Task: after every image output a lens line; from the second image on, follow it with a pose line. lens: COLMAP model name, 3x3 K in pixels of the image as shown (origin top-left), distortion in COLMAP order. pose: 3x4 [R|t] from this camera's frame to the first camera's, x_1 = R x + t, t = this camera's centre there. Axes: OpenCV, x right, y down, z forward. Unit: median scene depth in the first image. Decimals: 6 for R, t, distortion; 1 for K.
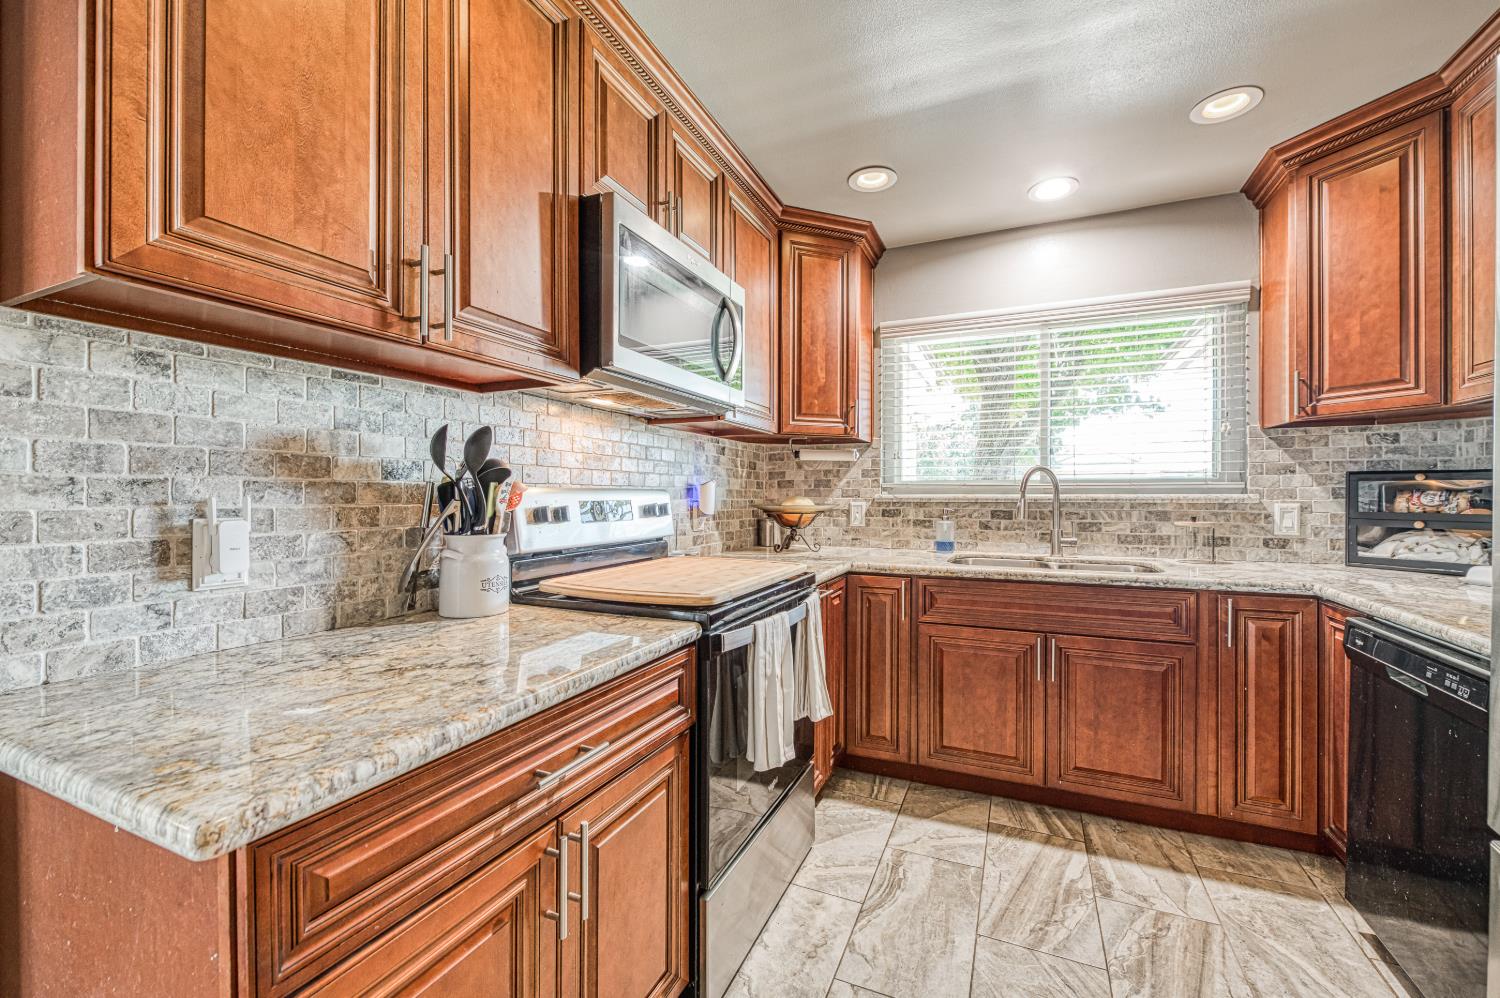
lens RADIAL K [[607.5, 0, 743.8], [0, 607.5, 497.2], [0, 0, 1]] dist [-0.016380, -0.001424]
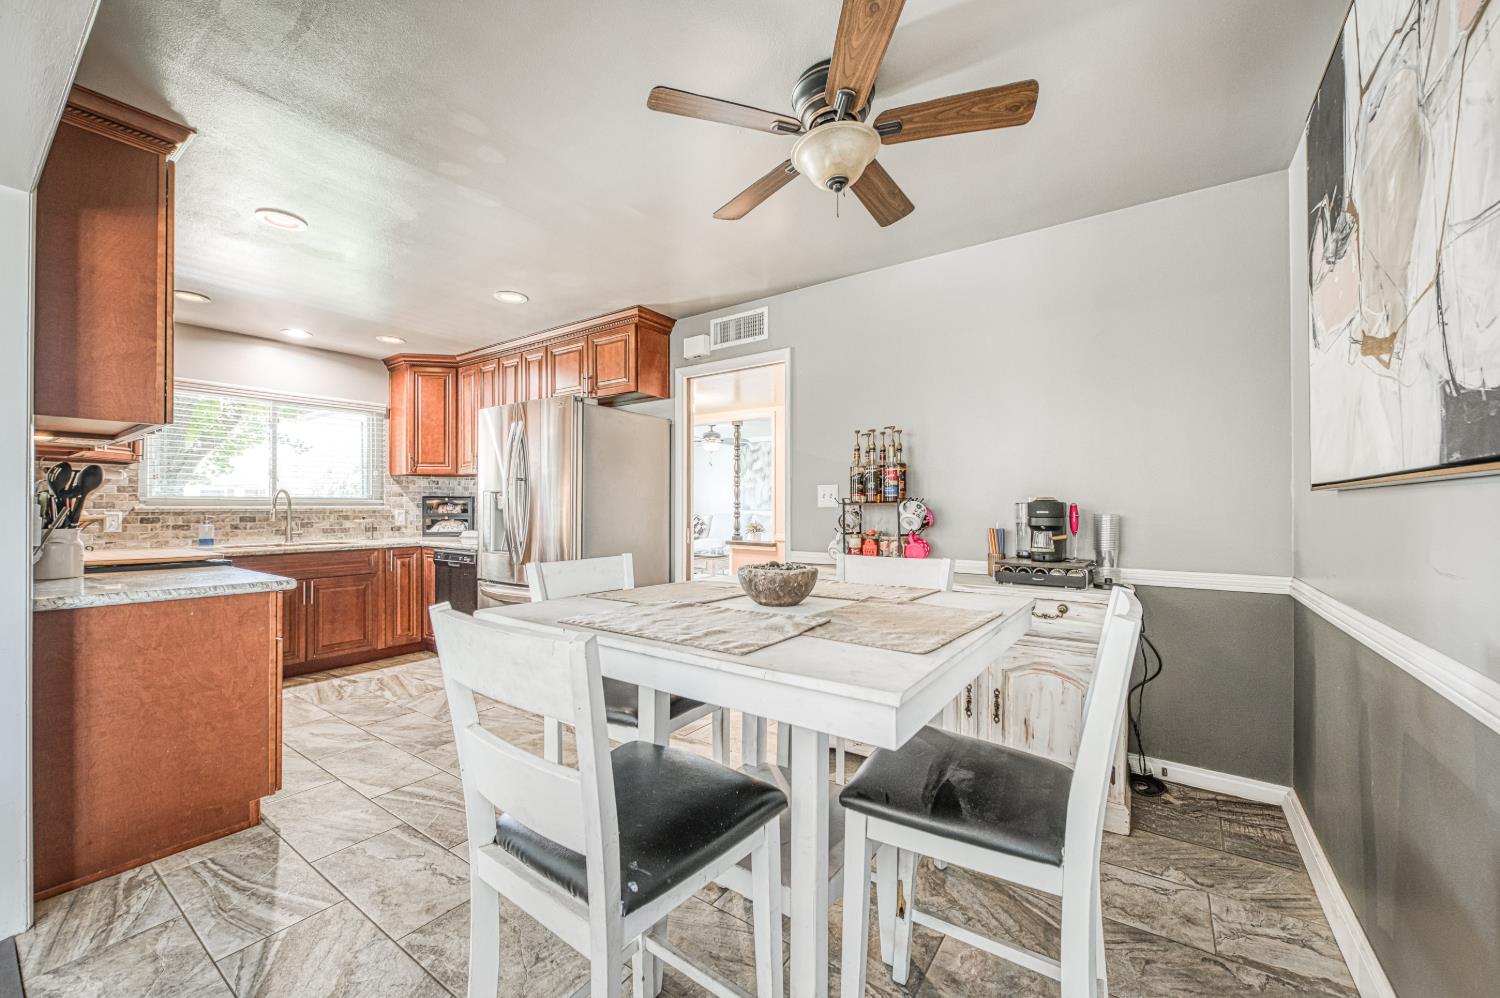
lens RADIAL K [[607.5, 0, 738.2], [0, 607.5, 502.7], [0, 0, 1]] dist [-0.016380, -0.001424]
pose [[0.217513, 0.006851, 0.976033, -0.966861], [0.007756, 0.999932, -0.008747, 0.011705], [-0.976027, 0.009473, 0.217445, -0.675559]]
